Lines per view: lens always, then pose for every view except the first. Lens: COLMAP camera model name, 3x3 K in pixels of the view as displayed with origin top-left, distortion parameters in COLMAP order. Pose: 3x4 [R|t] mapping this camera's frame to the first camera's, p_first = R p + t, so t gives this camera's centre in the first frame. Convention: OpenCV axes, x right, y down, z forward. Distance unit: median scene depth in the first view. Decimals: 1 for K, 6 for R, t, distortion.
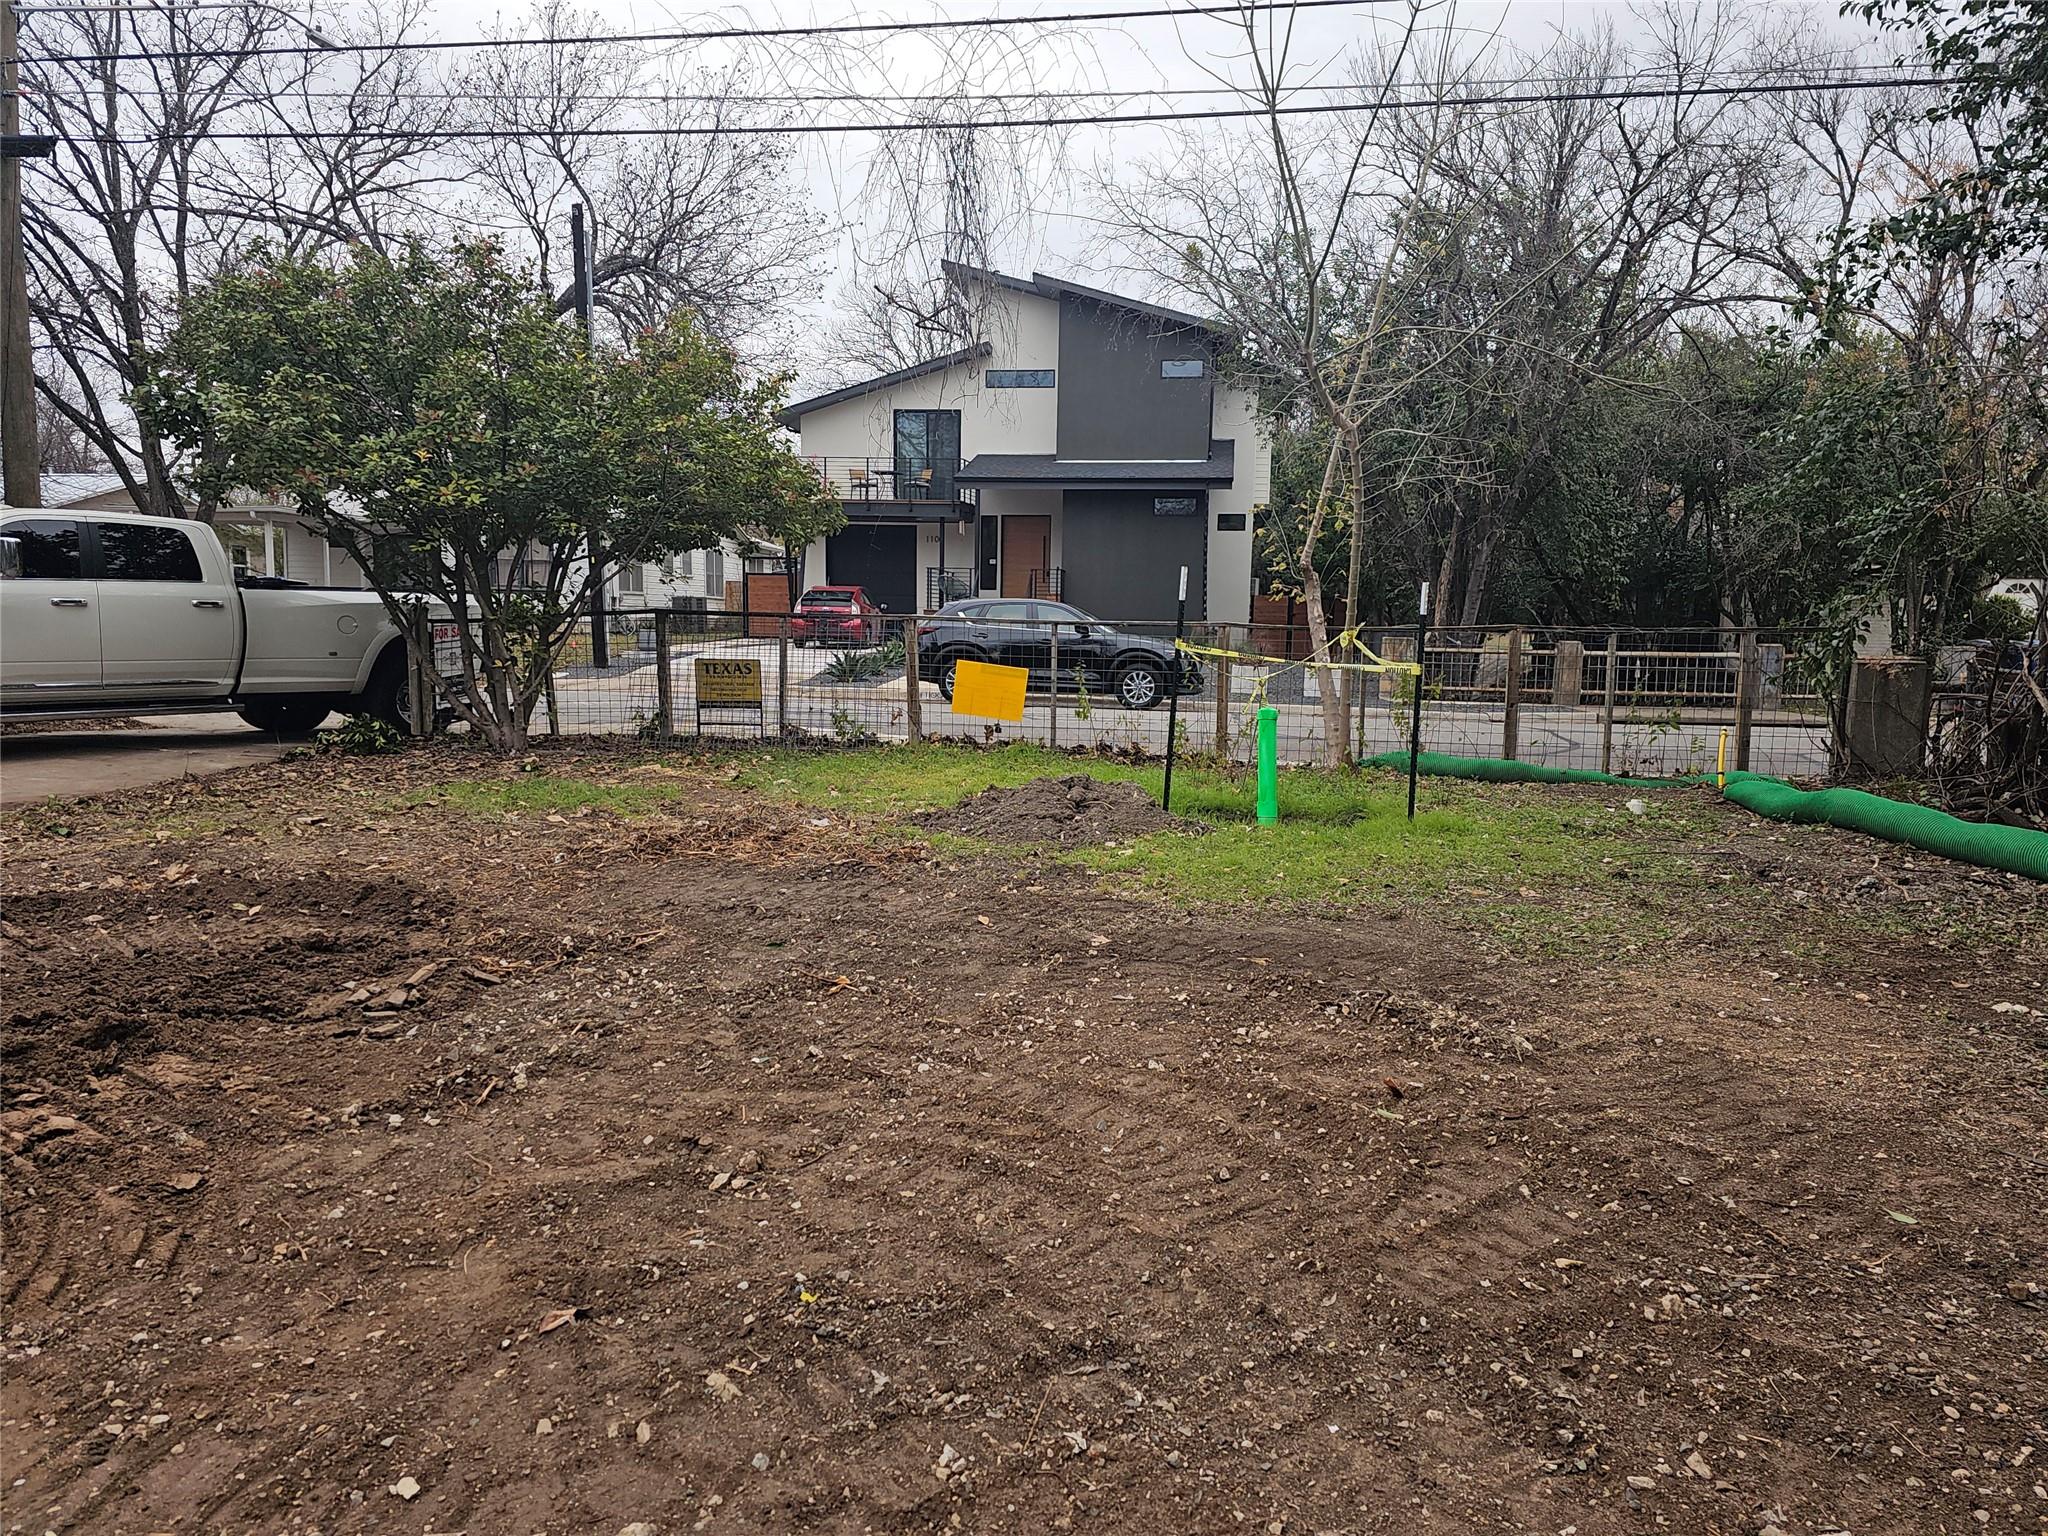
lens RADIAL K [[1374.4, 0, 1015.8], [0, 1374.4, 764.0], [0, 0, 1]] dist [0.054159, -0.041744]
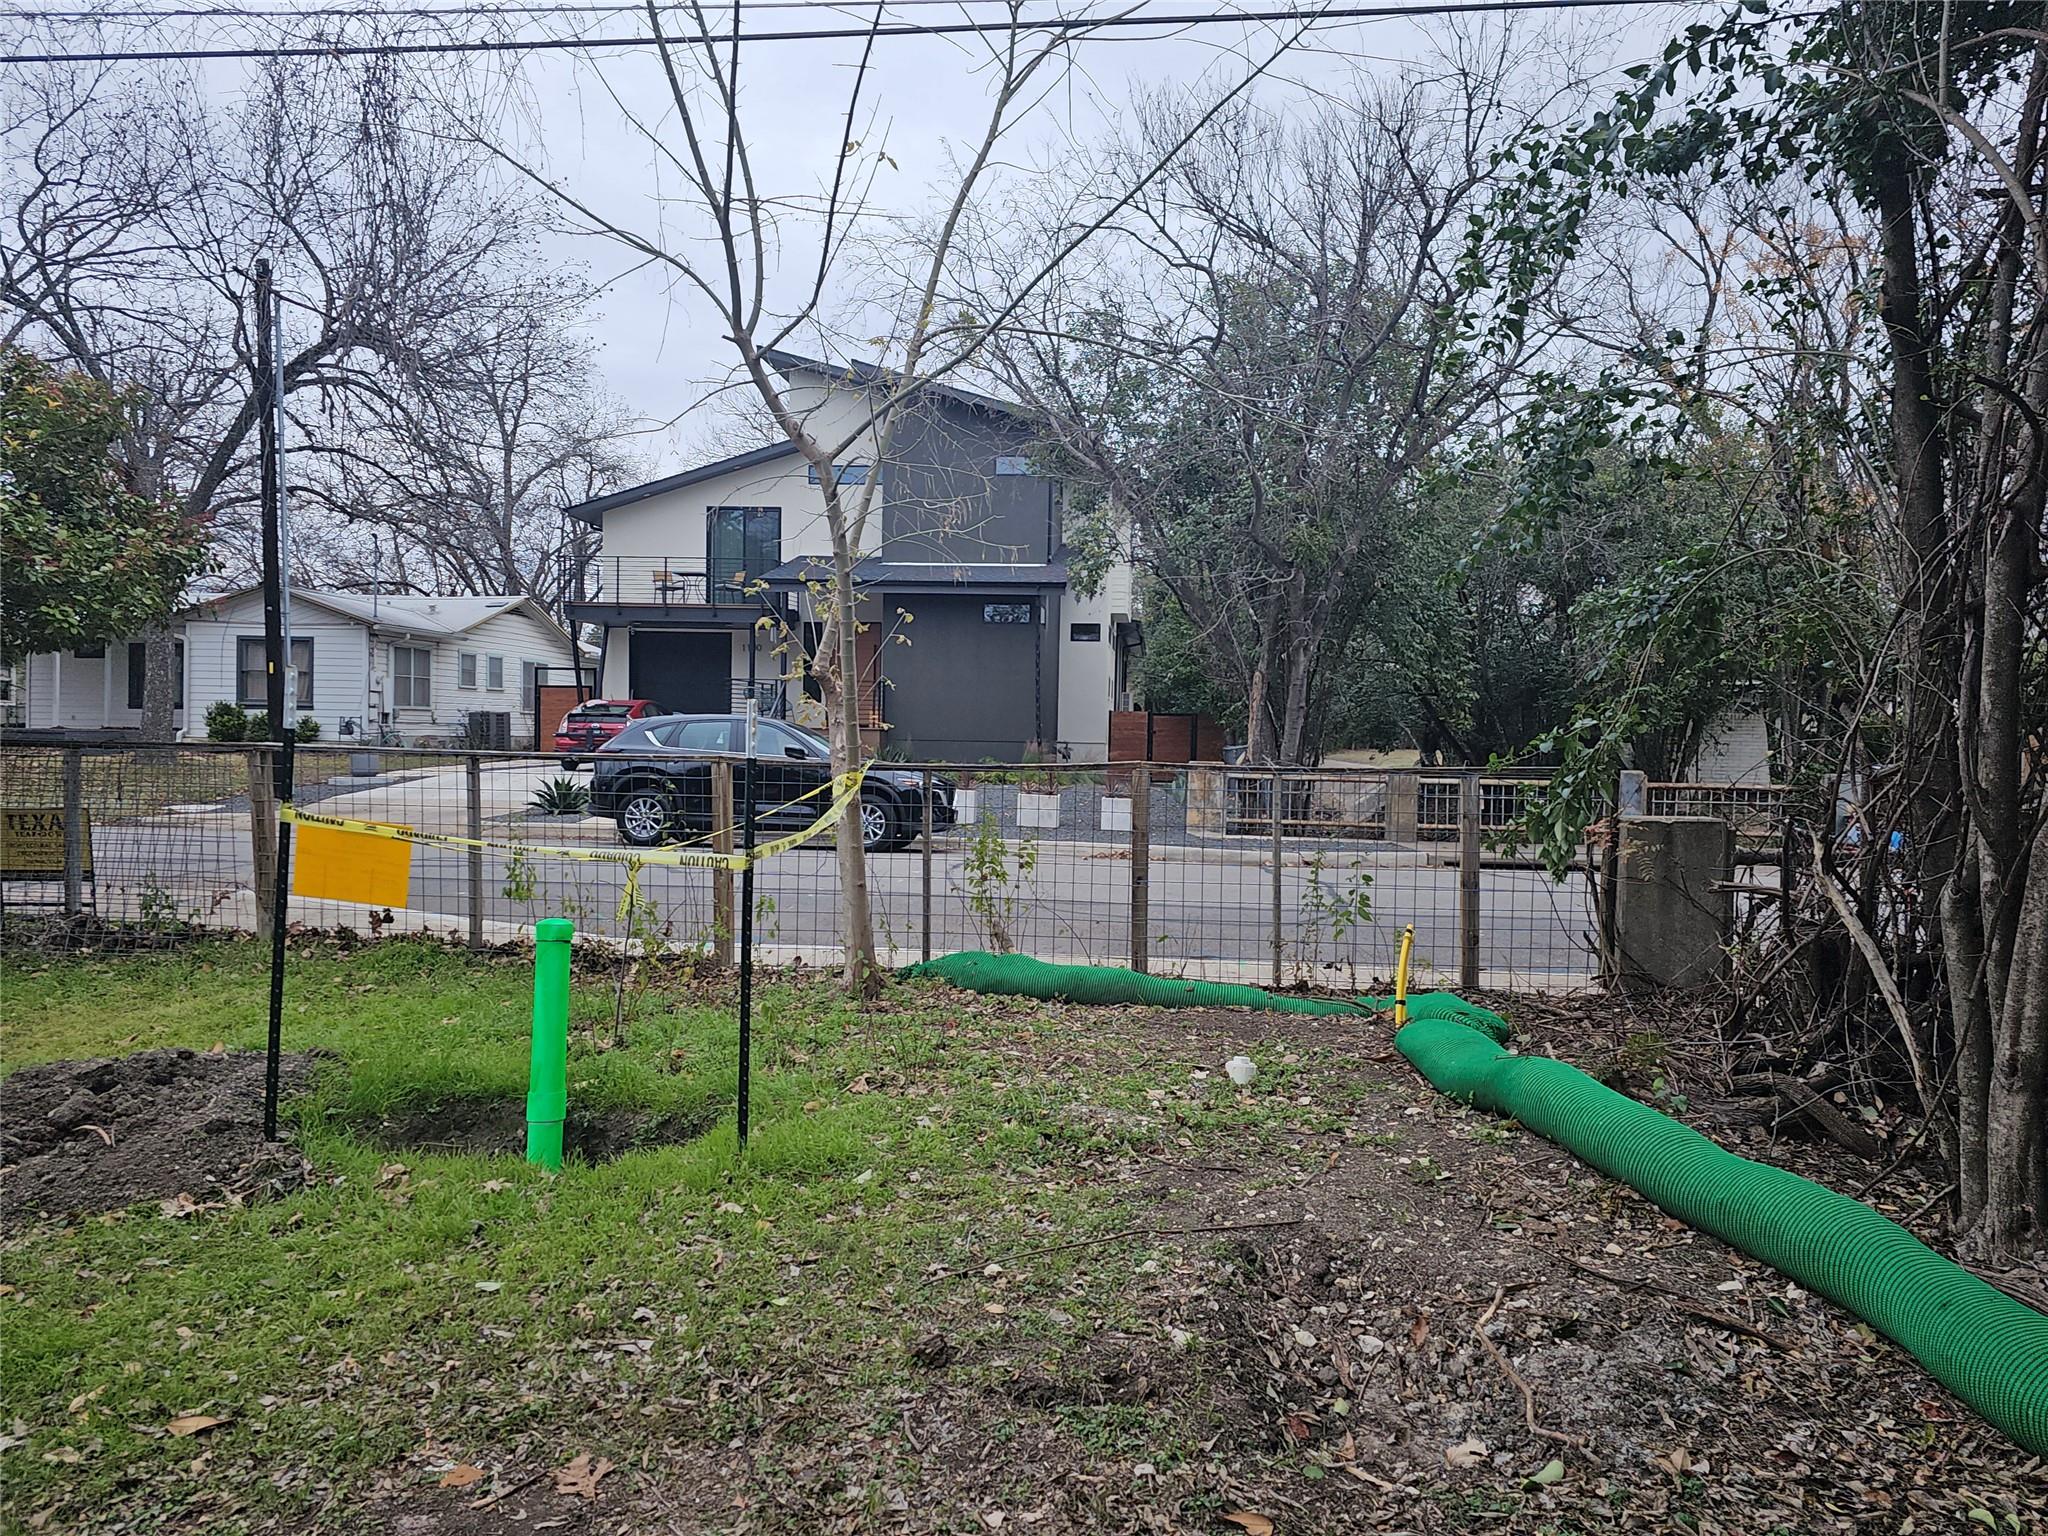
lens RADIAL K [[1374.4, 0, 1031.8], [0, 1374.4, 766.9], [0, 0, 1]] dist [0.054159, -0.041744]
pose [[0.999103, -0.000832, 0.042332, 0.106667], [0.004185, 0.996851, -0.079184, -0.017261], [-0.042133, 0.079290, 0.995961, 0.127453]]
